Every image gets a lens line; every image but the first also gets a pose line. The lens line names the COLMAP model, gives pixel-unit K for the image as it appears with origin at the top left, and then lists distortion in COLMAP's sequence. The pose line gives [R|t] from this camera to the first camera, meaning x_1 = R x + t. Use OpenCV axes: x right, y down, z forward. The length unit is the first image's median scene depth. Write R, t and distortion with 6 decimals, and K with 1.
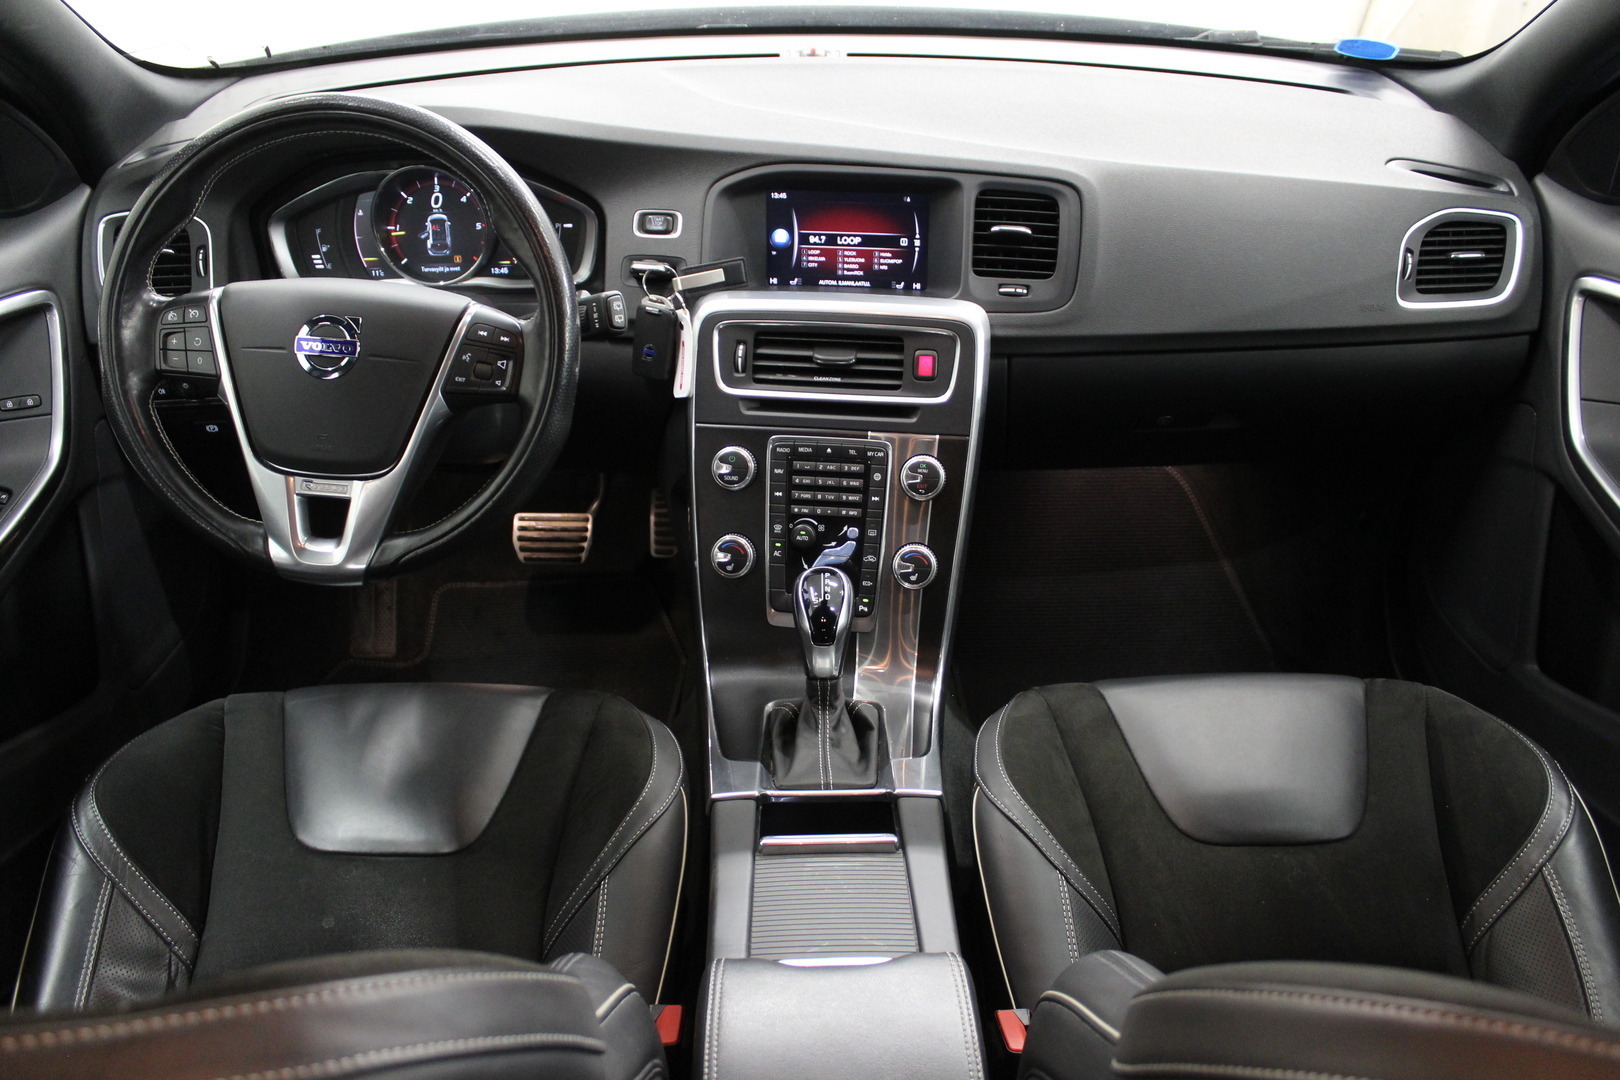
lens RADIAL K [[1322.8, 0, 808.6], [0, 1322.8, 536.5], [0, 0, 1]] dist [-0.131422, 0.056068]
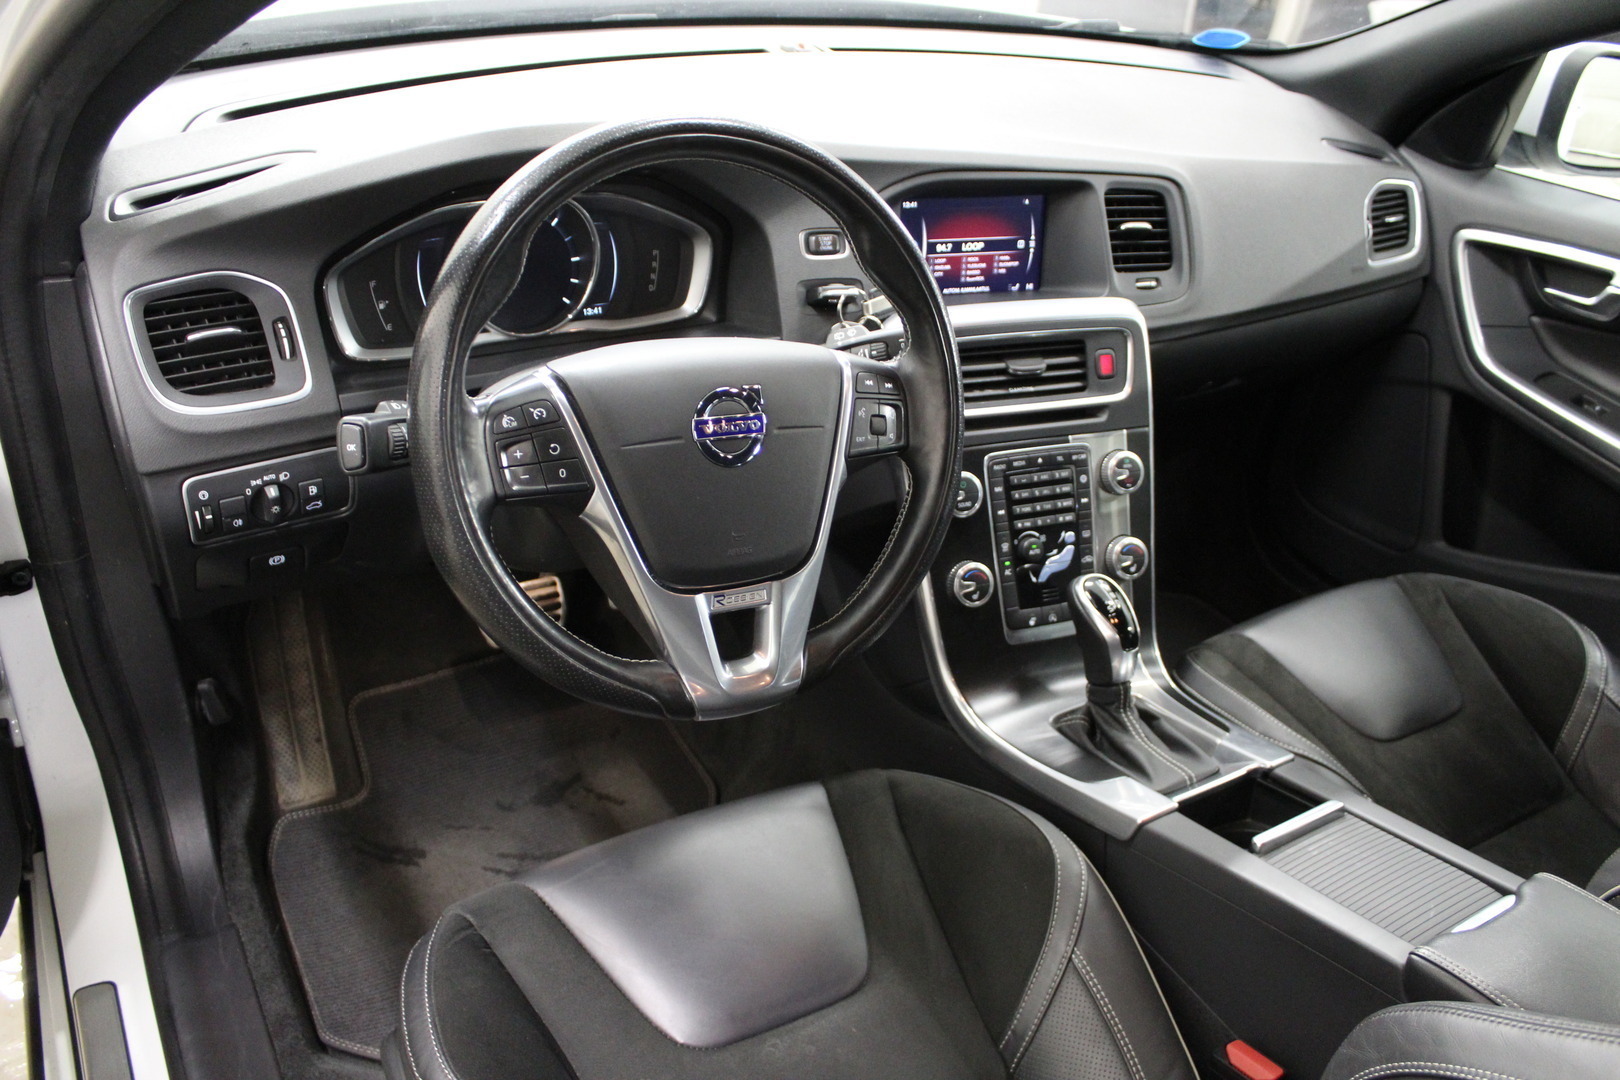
lens RADIAL K [[1322.8, 0, 806.7], [0, 1322.8, 553.9], [0, 0, 1]] dist [-0.131422, 0.056068]
pose [[0.859546, -0.190355, 0.474284, -0.598919], [0.171258, 0.981671, 0.083624, -0.105332], [-0.481509, 0.009346, 0.876391, 0.207772]]
